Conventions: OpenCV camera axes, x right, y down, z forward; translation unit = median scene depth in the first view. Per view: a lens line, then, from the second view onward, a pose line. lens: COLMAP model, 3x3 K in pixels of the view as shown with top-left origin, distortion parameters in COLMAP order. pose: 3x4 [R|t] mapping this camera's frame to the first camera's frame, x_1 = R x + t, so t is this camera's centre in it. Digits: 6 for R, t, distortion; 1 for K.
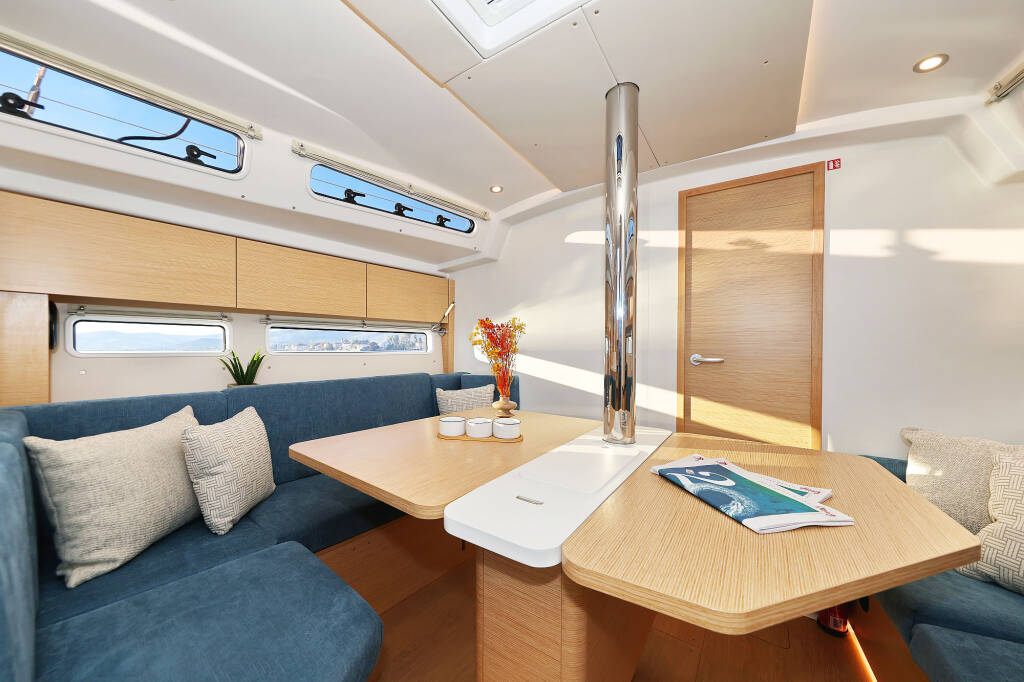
lens RADIAL K [[390.1, 0, 534.0], [0, 390.1, 349.5], [0, 0, 1]] dist [0.001329, -0.000282]
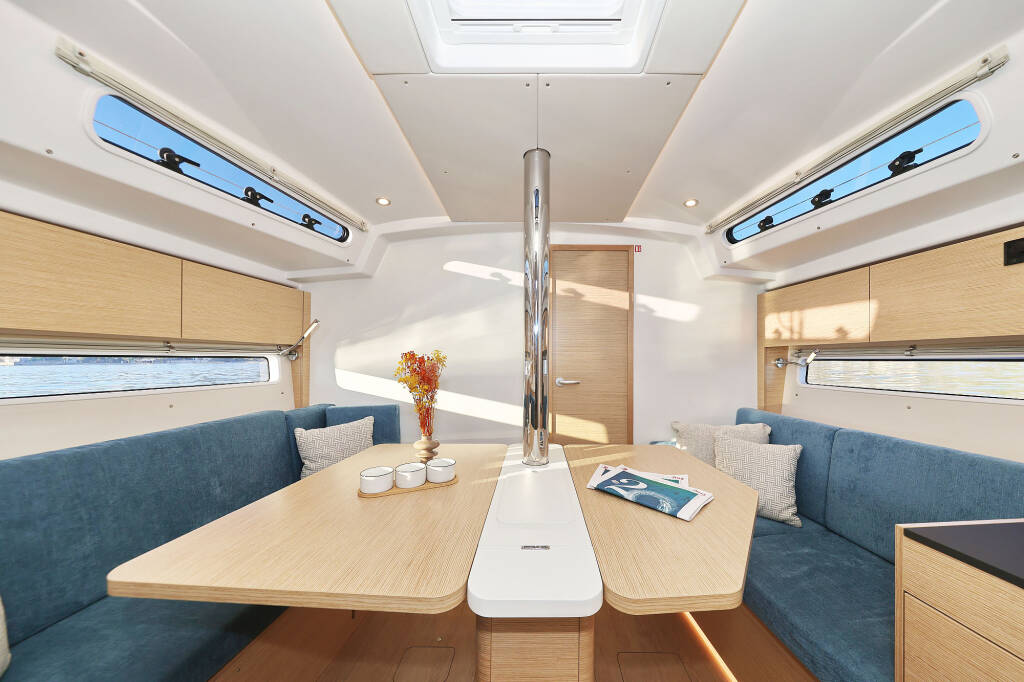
lens RADIAL K [[340.3, 0, 567.4], [0, 340.3, 357.4], [0, 0, 1]] dist [0.000416, -0.000200]
pose [[0.807954, 0.010748, 0.589147, -0.318113], [-0.009069, 0.999942, -0.005804, -0.070603], [-0.589176, -0.000654, 0.808005, 0.160038]]
